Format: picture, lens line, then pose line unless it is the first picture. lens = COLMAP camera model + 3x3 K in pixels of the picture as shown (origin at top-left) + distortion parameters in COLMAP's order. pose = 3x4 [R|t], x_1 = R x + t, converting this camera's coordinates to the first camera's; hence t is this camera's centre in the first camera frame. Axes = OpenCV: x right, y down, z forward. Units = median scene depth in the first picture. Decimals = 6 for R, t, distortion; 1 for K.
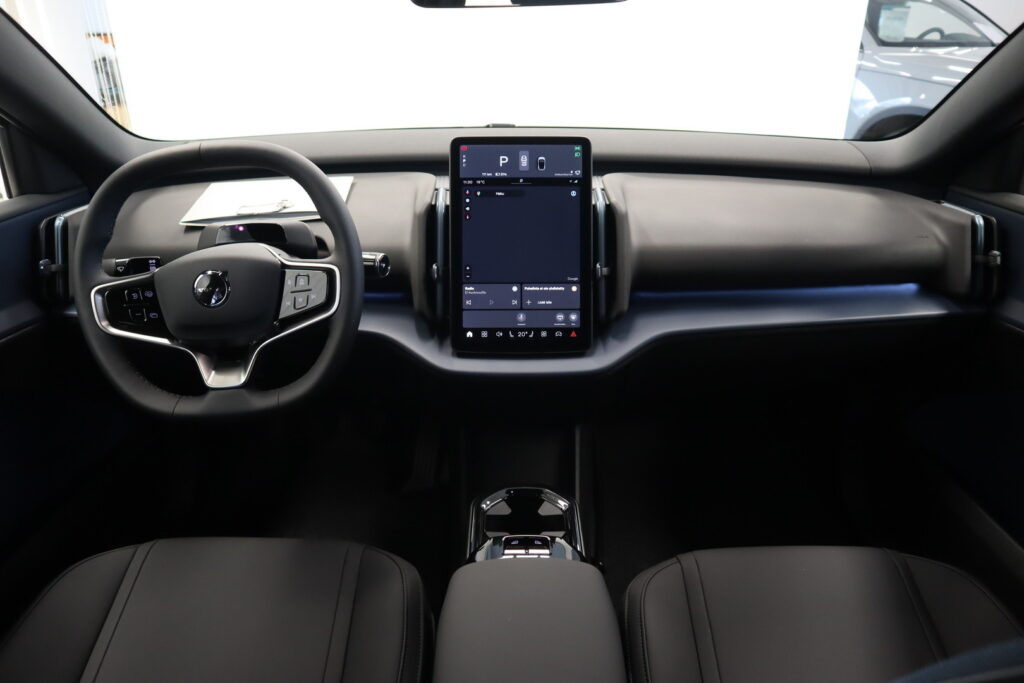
lens RADIAL K [[714.4, 0, 512.0], [0, 714.4, 341.5], [0, 0, 1]] dist [-0.092935, 0.066808]
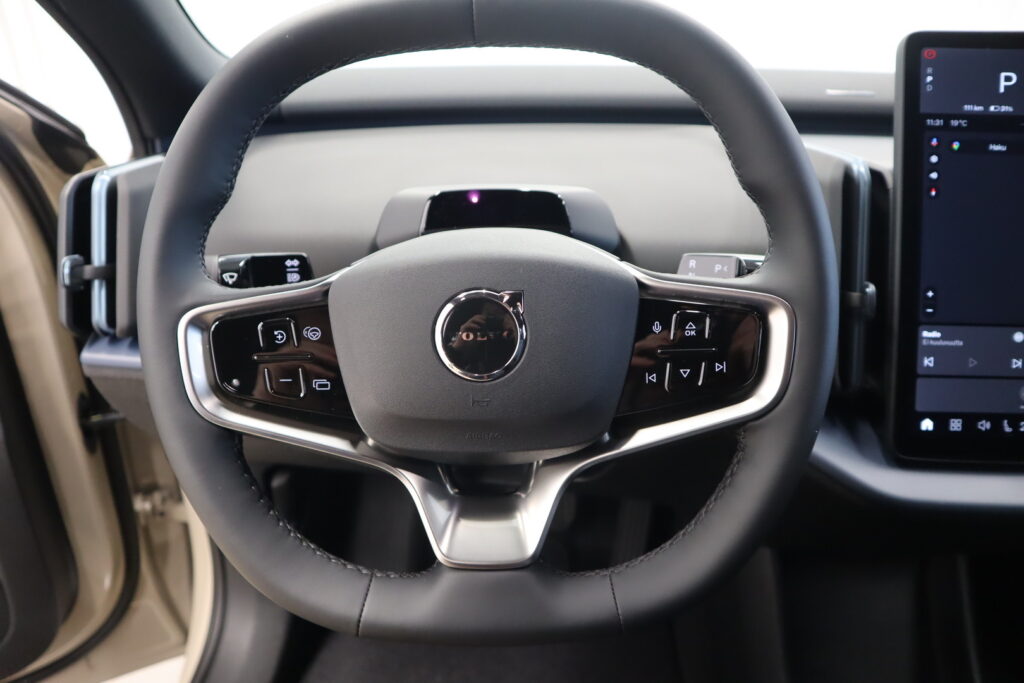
lens RADIAL K [[714.4, 0, 512.0], [0, 714.4, 341.5], [0, 0, 1]] dist [-0.092935, 0.066808]
pose [[0.999346, 0.023191, -0.027737, -0.343512], [-0.023707, 0.999549, -0.018412, -0.053328], [0.027298, 0.019057, 0.999446, 0.504752]]
